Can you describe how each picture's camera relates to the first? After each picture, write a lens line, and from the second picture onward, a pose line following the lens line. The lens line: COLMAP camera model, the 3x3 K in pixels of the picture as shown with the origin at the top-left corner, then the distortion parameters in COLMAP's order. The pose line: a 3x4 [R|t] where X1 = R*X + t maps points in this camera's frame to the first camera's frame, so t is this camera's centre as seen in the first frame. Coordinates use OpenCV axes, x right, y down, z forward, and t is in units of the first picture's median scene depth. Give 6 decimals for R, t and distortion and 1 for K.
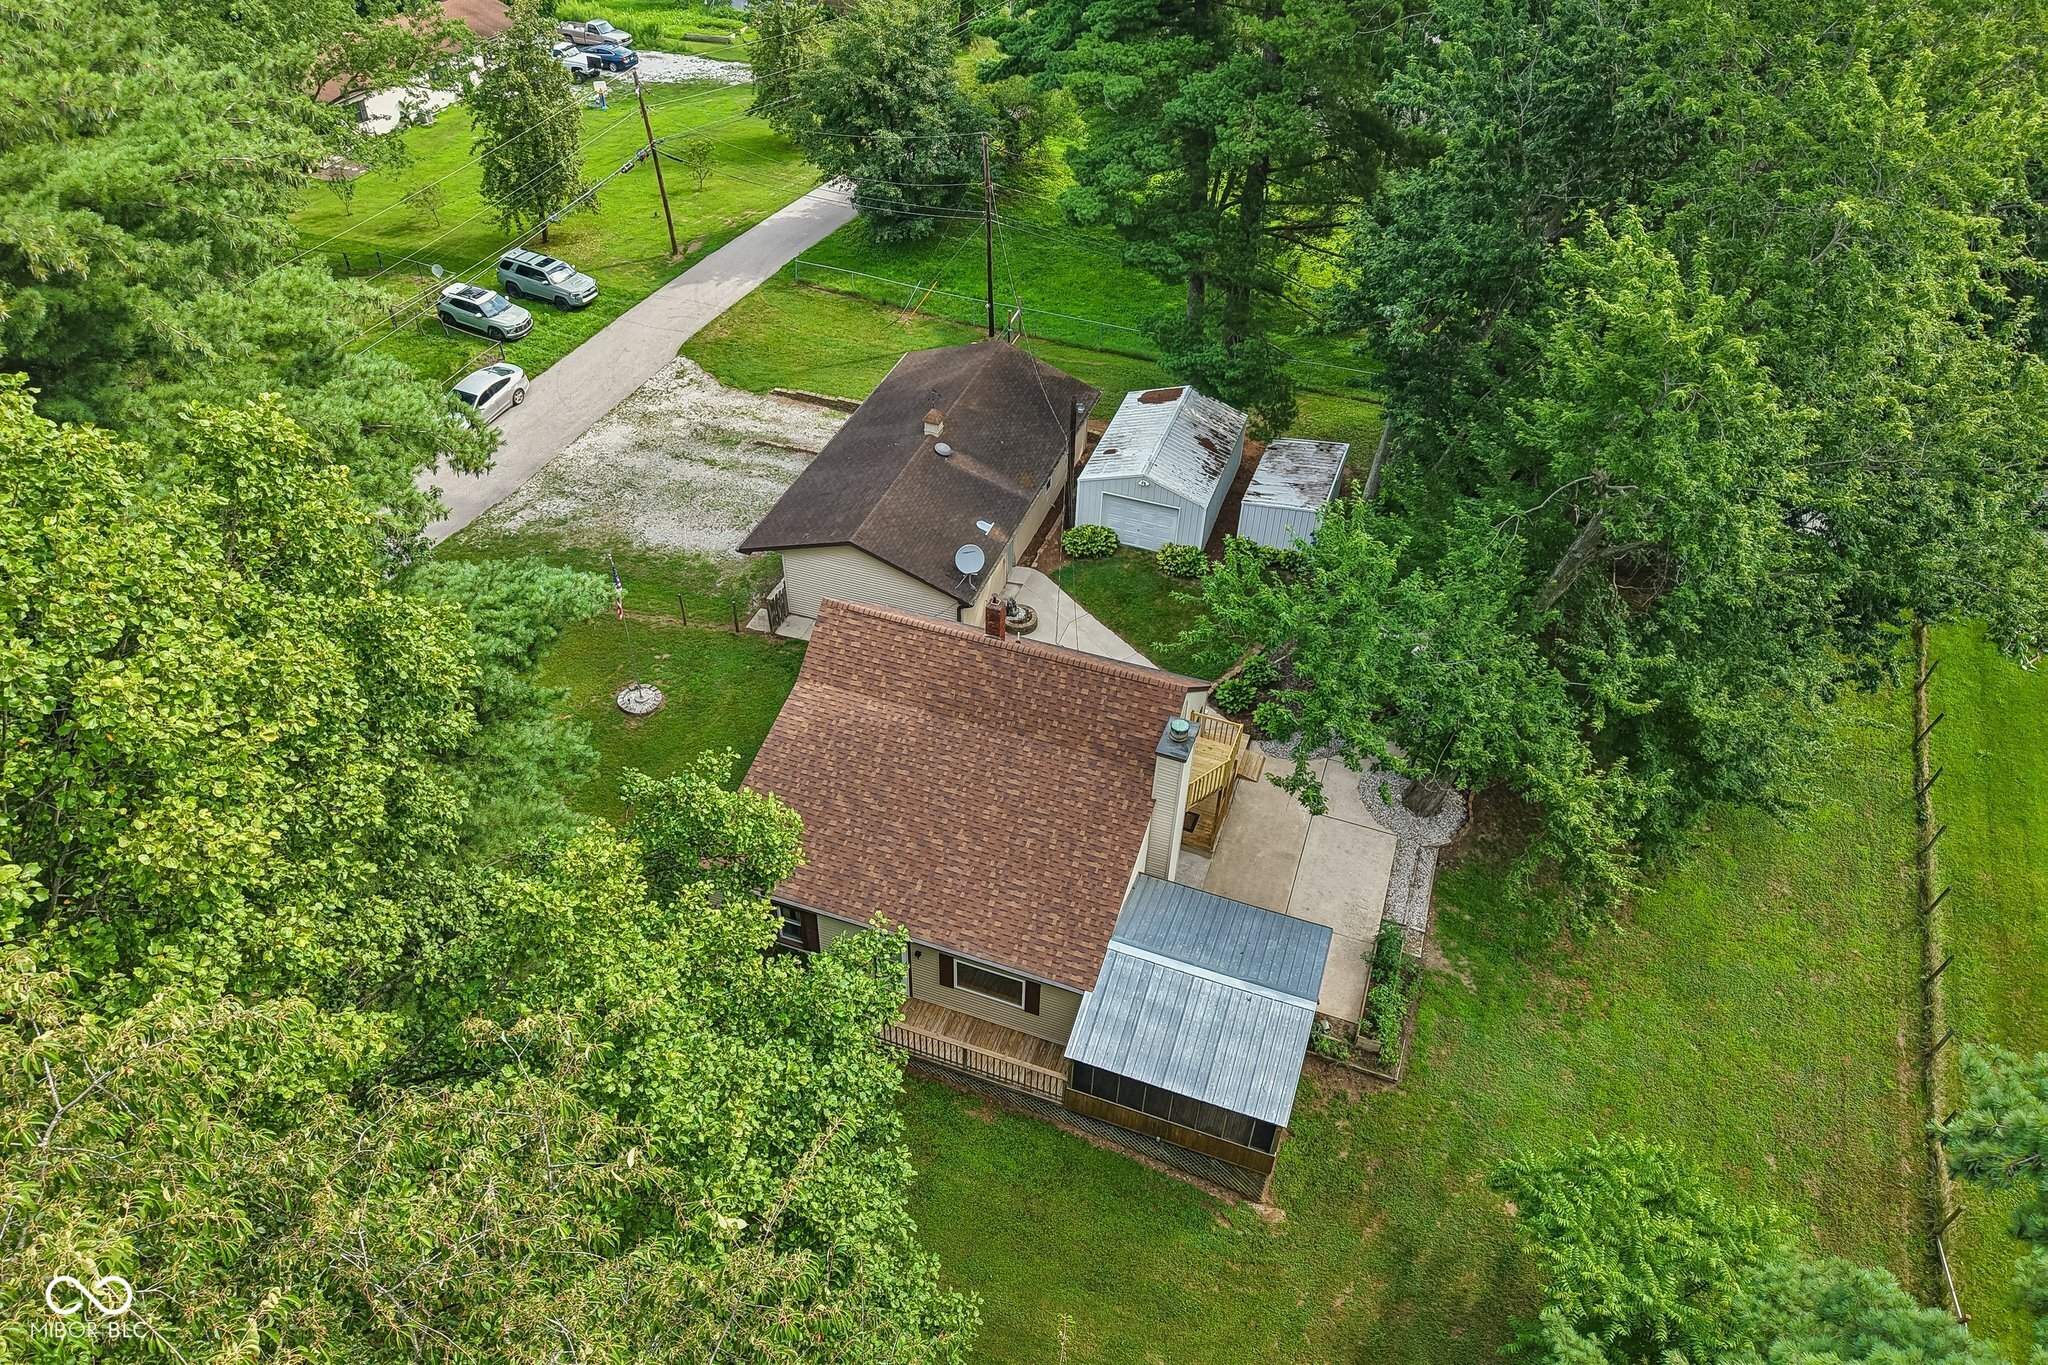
lens RADIAL K [[1376.8, 0, 1016.5], [0, 1376.8, 688.4], [0, 0, 1]] dist [0.039174, -0.000599]
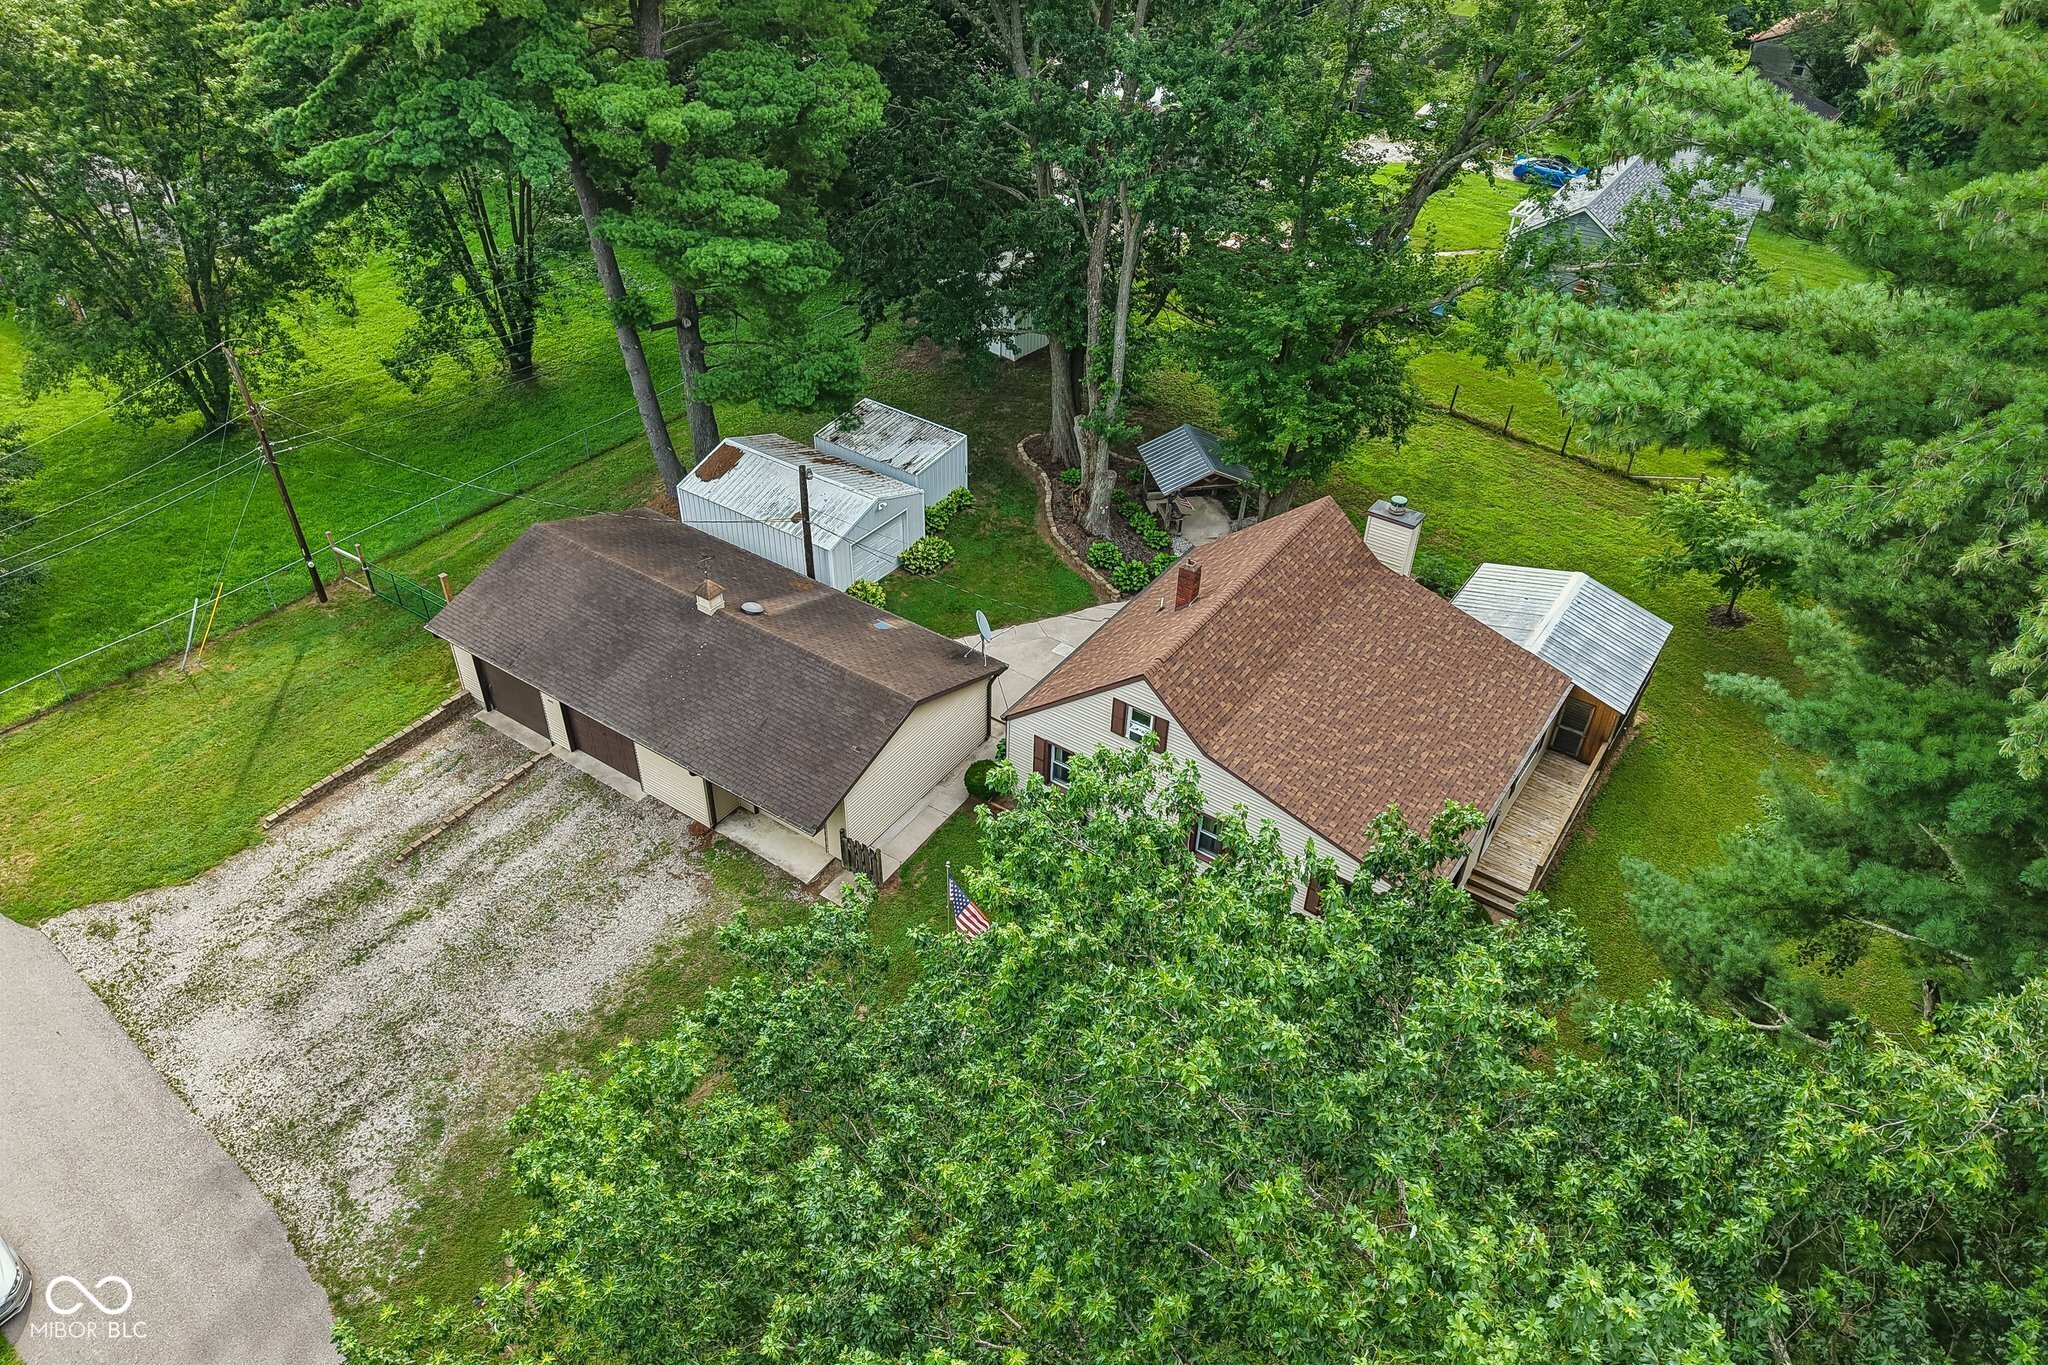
lens RADIAL K [[1376.8, 0, 1016.7], [0, 1376.8, 675.1], [0, 0, 1]] dist [0.039174, -0.000599]
pose [[0.266210, -0.601485, 0.753225, -0.541715], [0.634123, 0.697801, 0.333110, -0.268669], [-0.725962, 0.388960, 0.567177, 0.387078]]
